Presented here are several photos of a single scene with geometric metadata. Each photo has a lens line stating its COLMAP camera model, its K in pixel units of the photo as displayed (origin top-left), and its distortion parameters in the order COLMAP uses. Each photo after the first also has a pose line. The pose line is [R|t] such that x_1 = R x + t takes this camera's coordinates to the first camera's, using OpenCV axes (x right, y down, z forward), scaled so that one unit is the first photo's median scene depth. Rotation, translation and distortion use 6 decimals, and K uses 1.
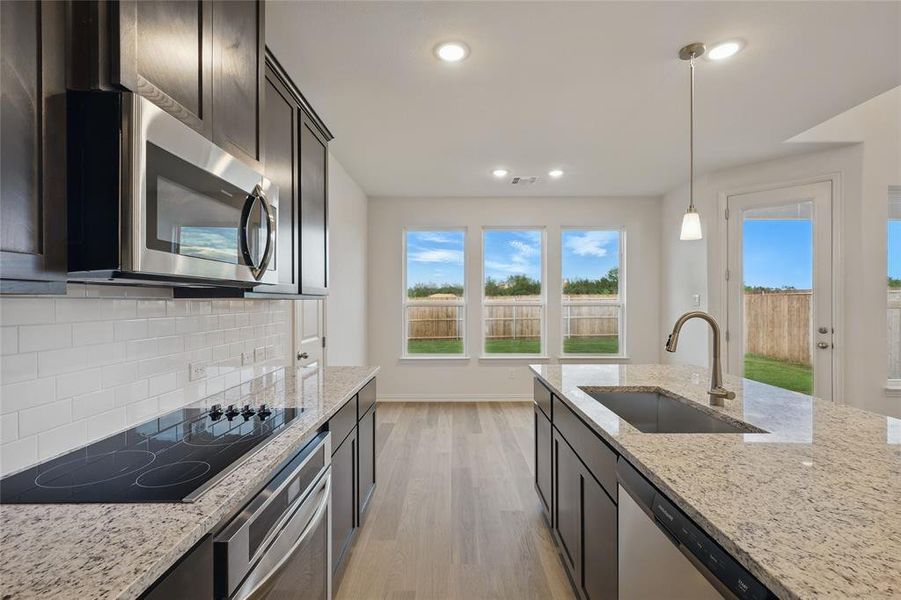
lens RADIAL K [[408.7, 0, 450.8], [0, 408.7, 300.8], [0, 0, 1]] dist [0.002435, 0.000351]
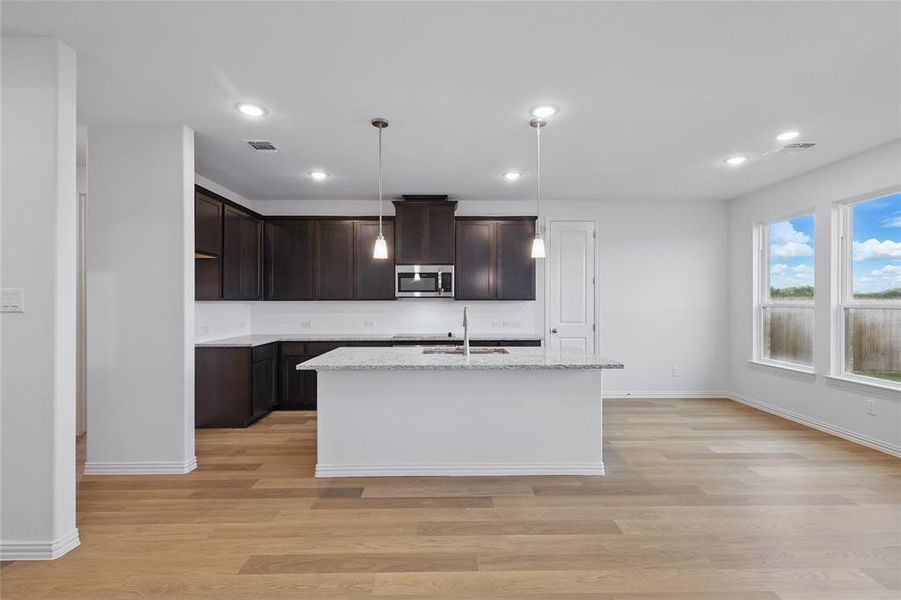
lens RADIAL K [[408.7, 0, 452.3], [0, 408.7, 300.7], [0, 0, 1]] dist [0.002435, 0.000351]
pose [[0.024547, 0.000518, -0.999699, 1.709906], [0.000472, 1.000000, 0.000529, -0.005342], [0.999699, -0.000485, 0.024546, 0.578501]]
